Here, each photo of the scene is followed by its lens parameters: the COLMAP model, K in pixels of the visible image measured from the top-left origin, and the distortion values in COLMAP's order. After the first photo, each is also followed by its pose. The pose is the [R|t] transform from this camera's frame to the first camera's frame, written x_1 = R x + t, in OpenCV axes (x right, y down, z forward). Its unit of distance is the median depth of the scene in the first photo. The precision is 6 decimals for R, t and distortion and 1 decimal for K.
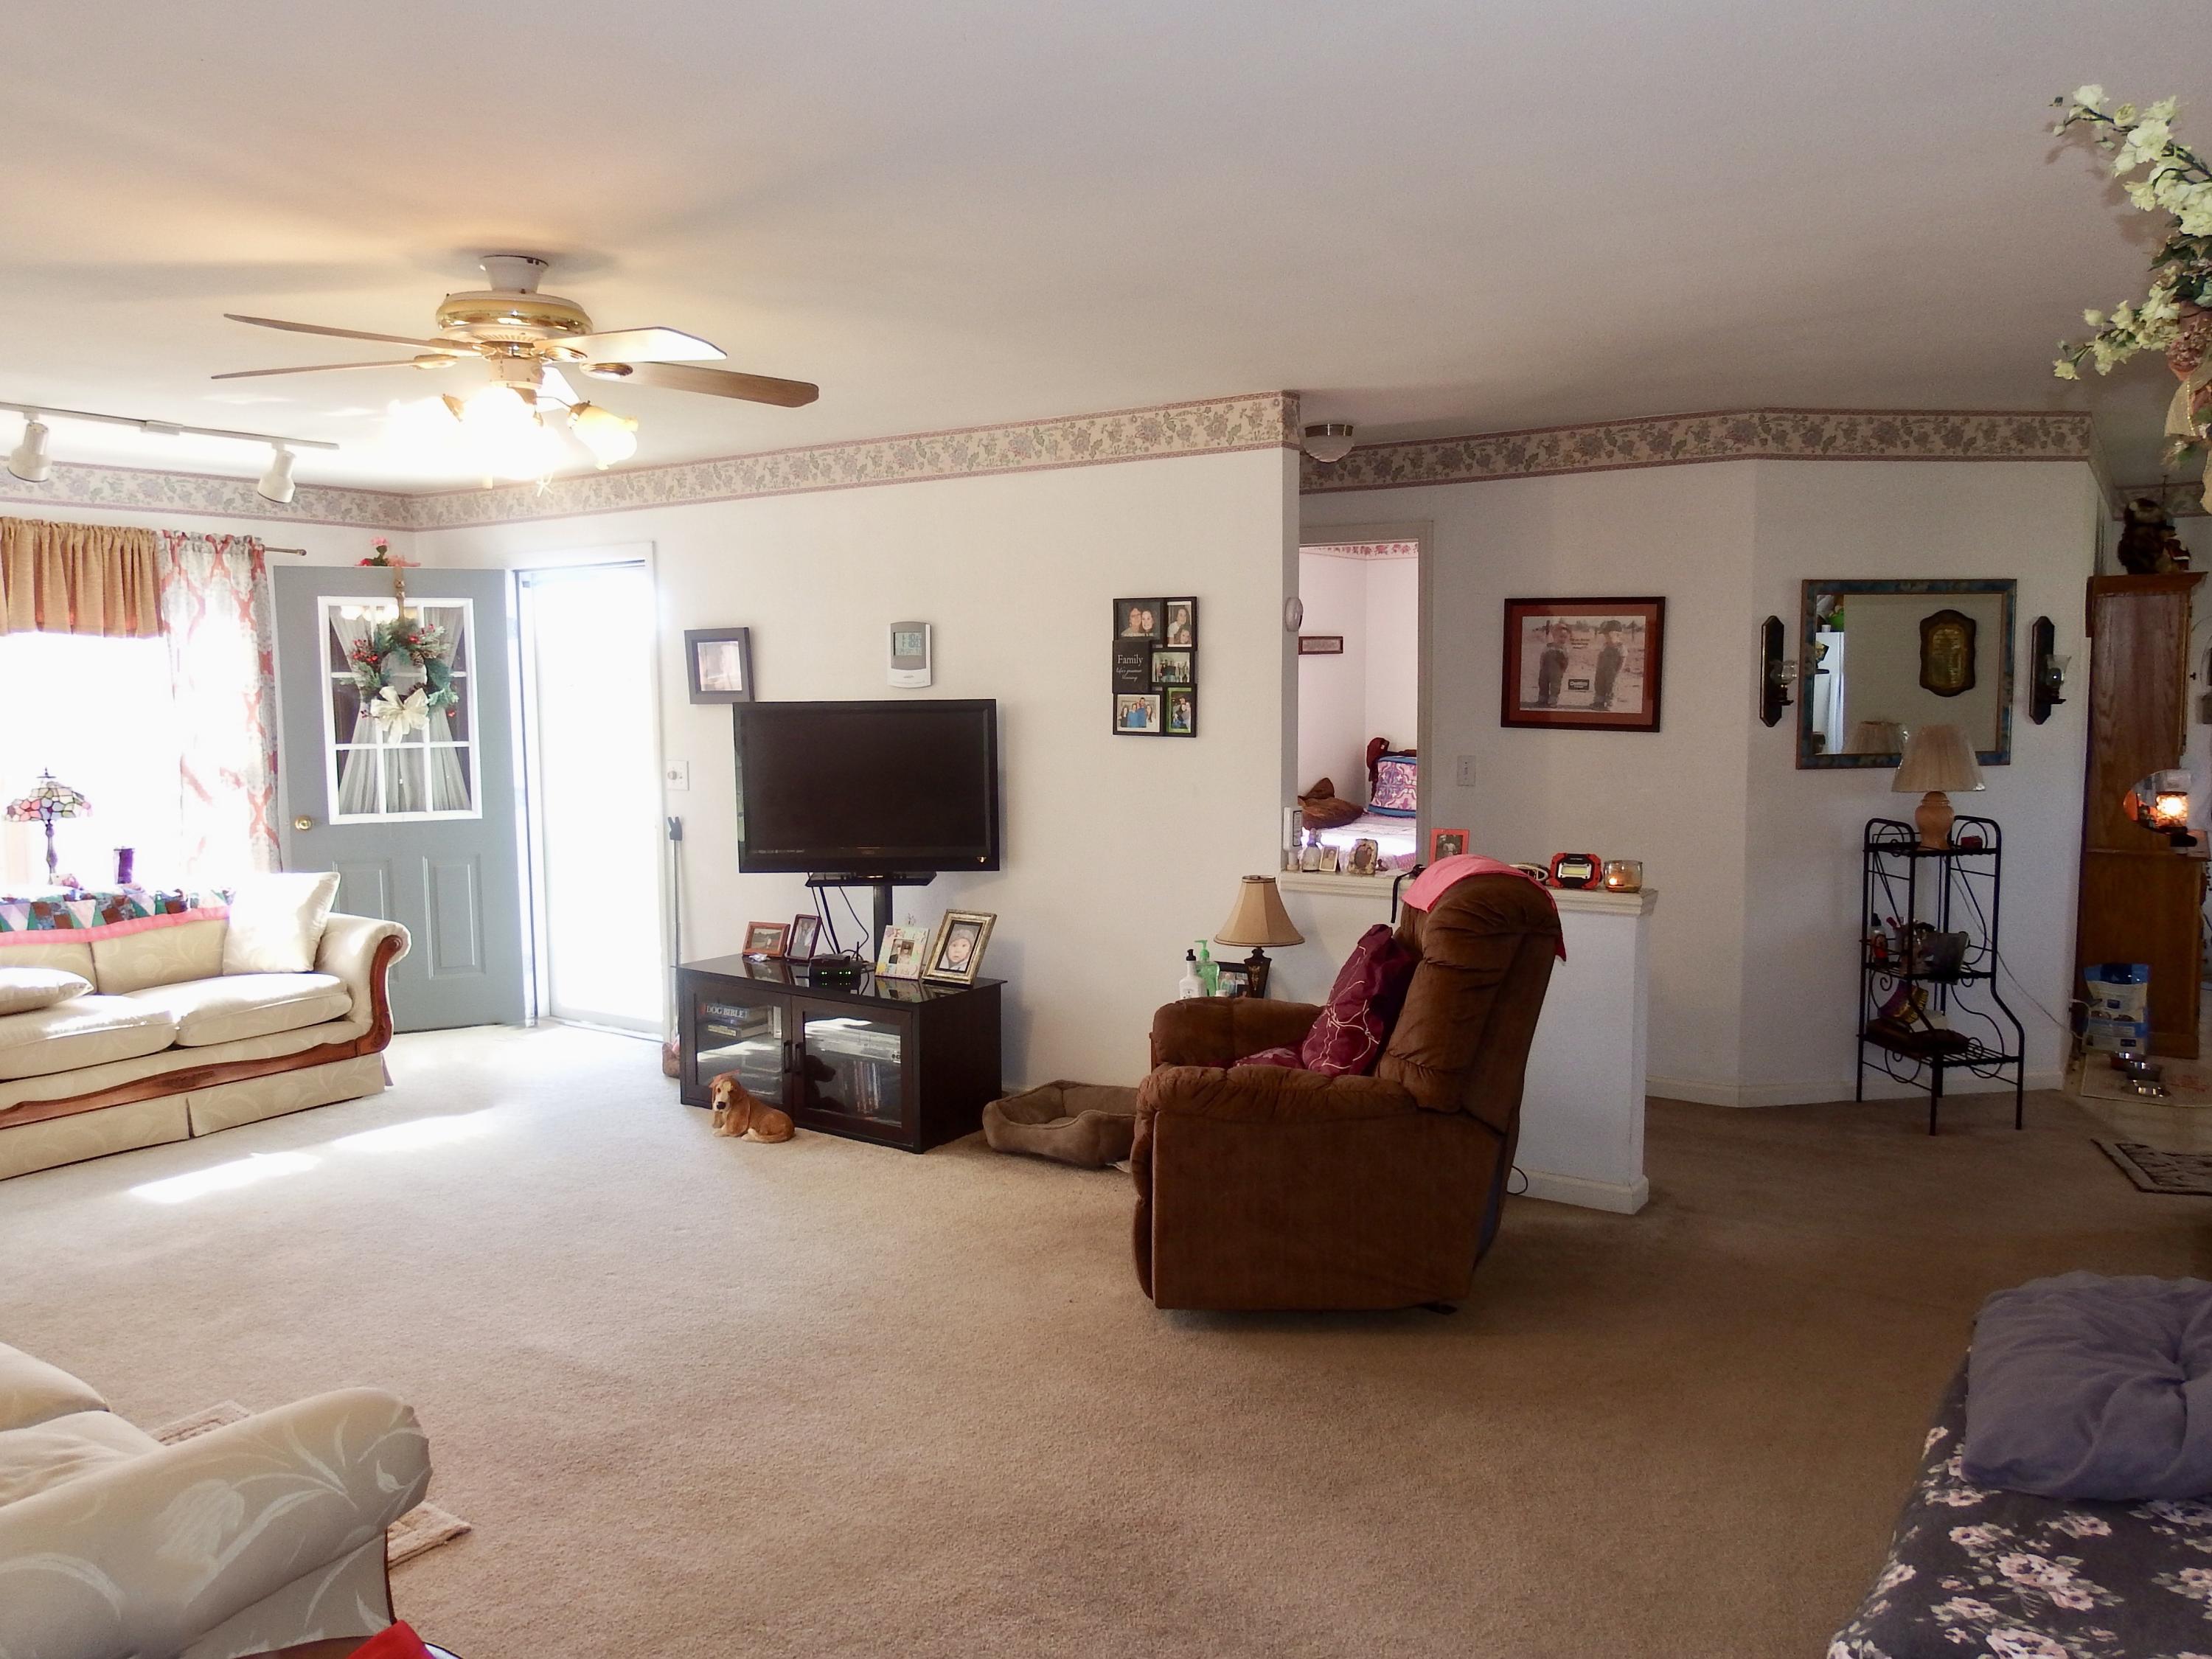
lens RADIAL K [[1643.8, 0, 1106.0], [0, 1643.8, 829.5], [0, 0, 1]] dist [-0.004491, 0.017489]
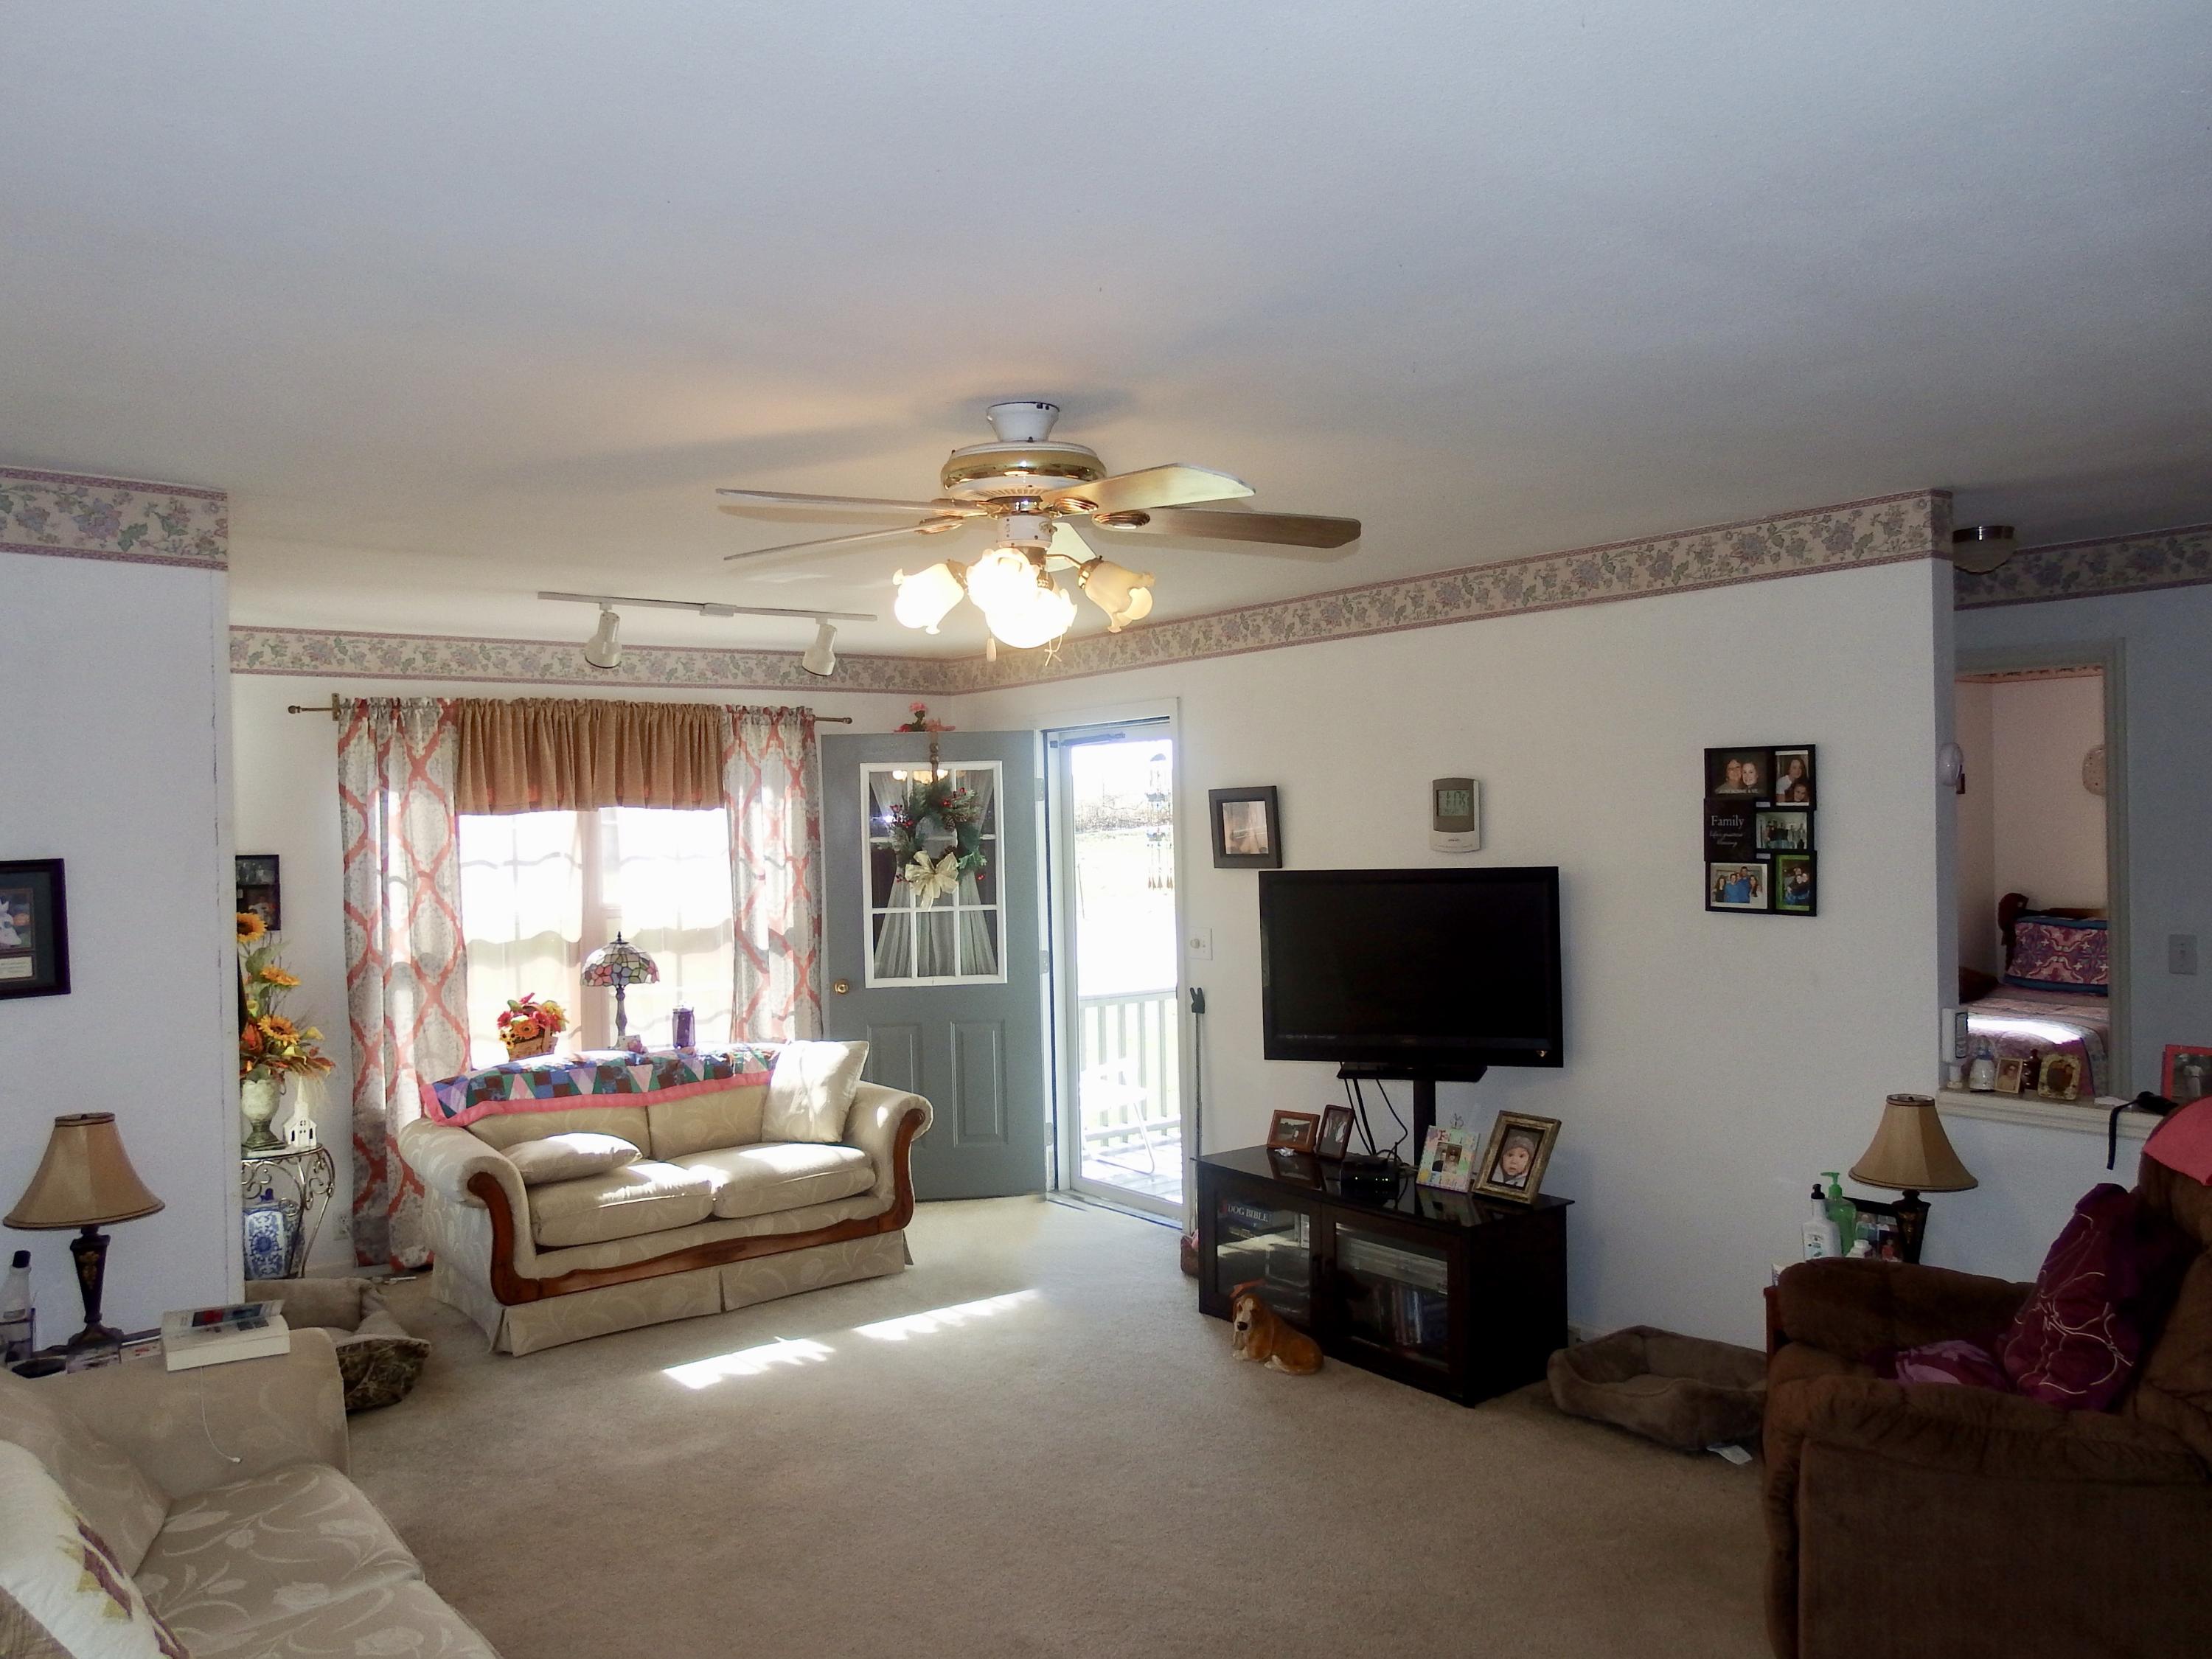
lens RADIAL K [[1584.9, 0, 1098.2], [0, 1584.9, 841.3], [0, 0, 1]] dist [-0.018767, -0.002697]
pose [[0.947846, -0.008277, -0.318623, -0.031463], [-0.013545, 0.997714, -0.066212, -0.034855], [0.318442, 0.067075, 0.945566, 0.139637]]
